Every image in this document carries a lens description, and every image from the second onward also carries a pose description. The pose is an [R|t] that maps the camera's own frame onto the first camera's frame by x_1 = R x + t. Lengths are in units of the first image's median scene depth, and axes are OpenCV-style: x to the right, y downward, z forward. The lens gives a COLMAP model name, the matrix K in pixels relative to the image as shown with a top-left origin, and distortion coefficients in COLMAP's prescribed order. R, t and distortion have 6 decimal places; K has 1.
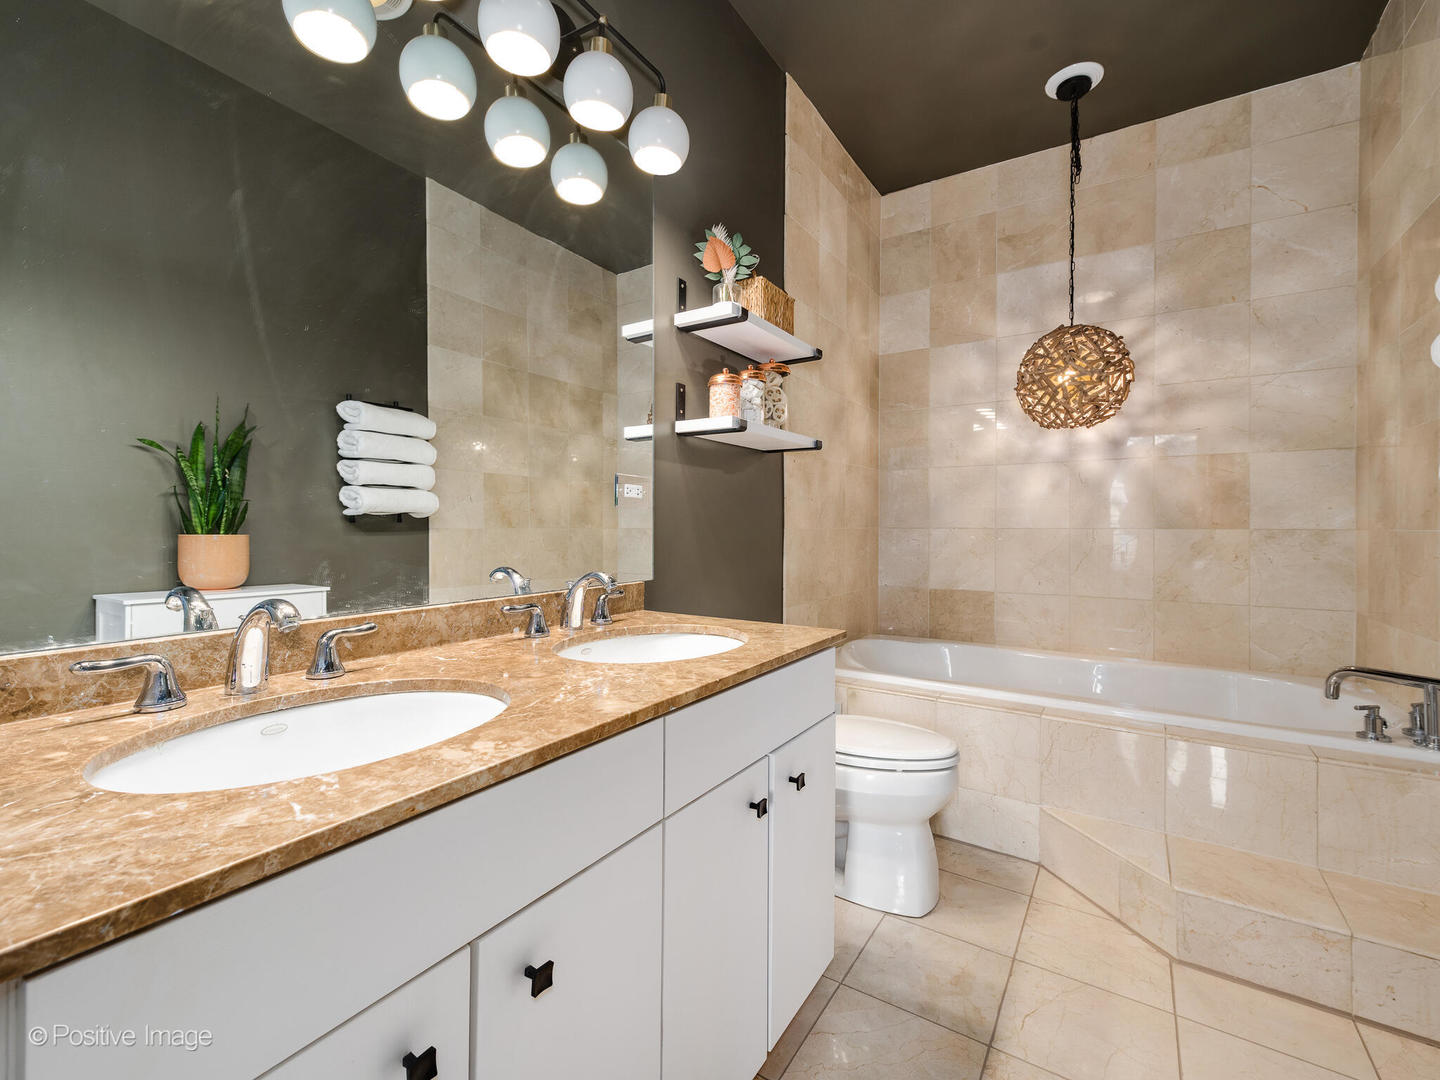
lens RADIAL K [[635.2, 0, 724.2], [0, 635.2, 533.7], [0, 0, 1]] dist [0.010059, -0.000930]
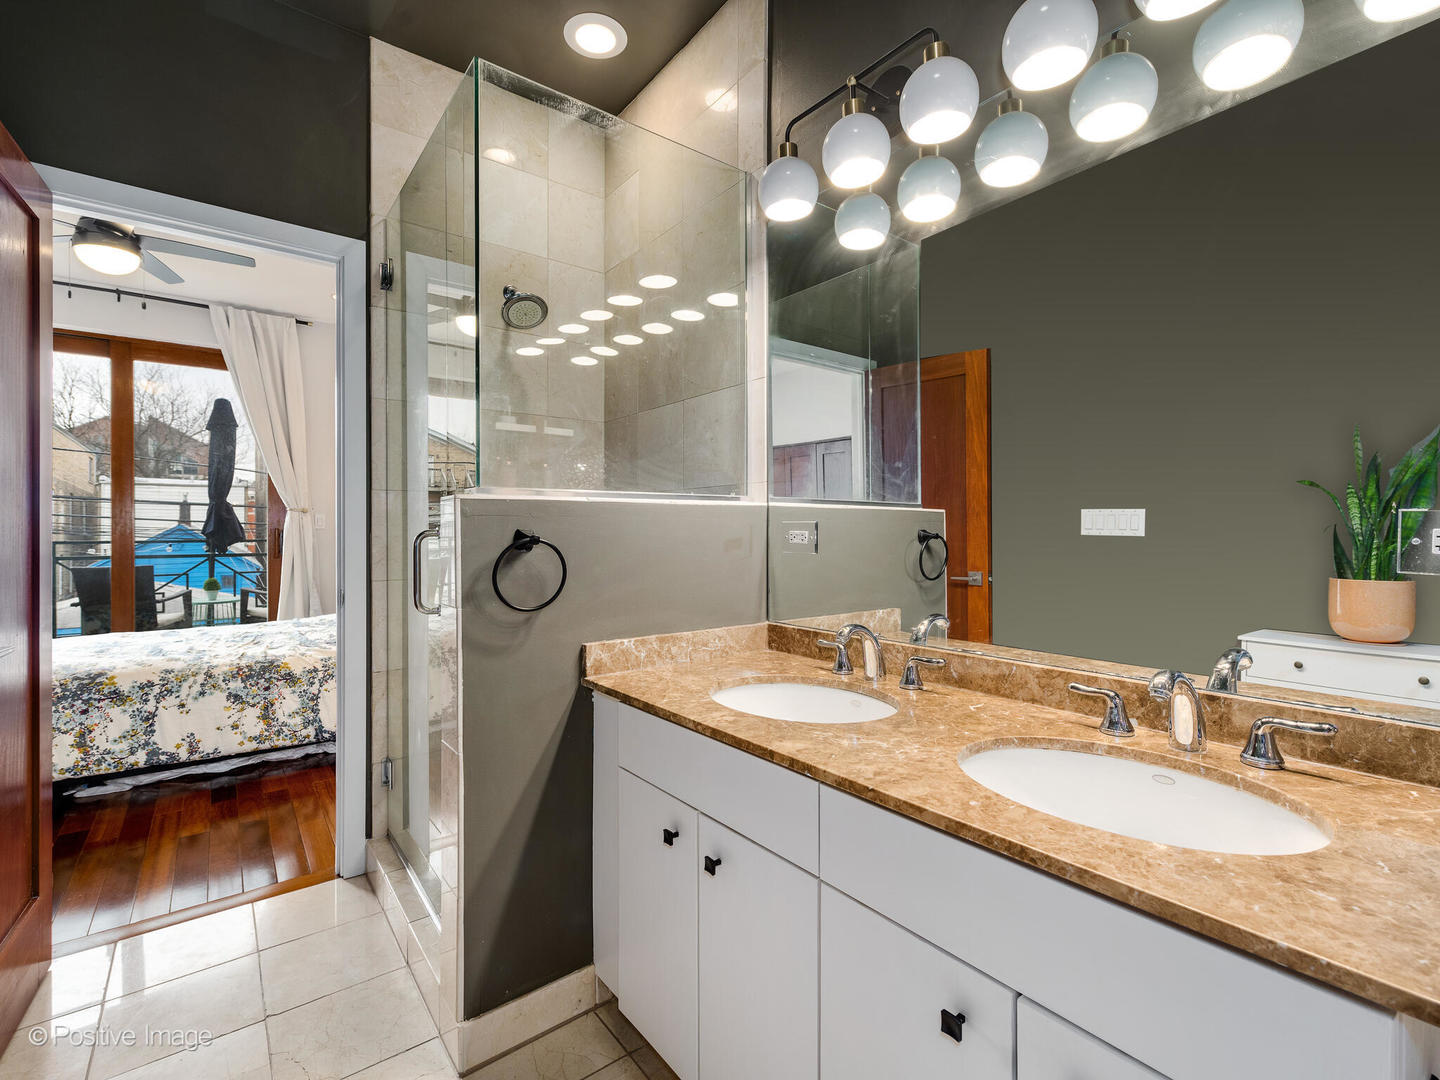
lens RADIAL K [[635.2, 0, 724.2], [0, 635.2, 533.7], [0, 0, 1]] dist [0.010059, -0.000930]
pose [[-0.331670, -0.009392, -0.943349, 1.235592], [-0.012690, 0.999904, -0.005493, -0.159183], [0.943310, 0.010149, -0.331757, 1.515152]]
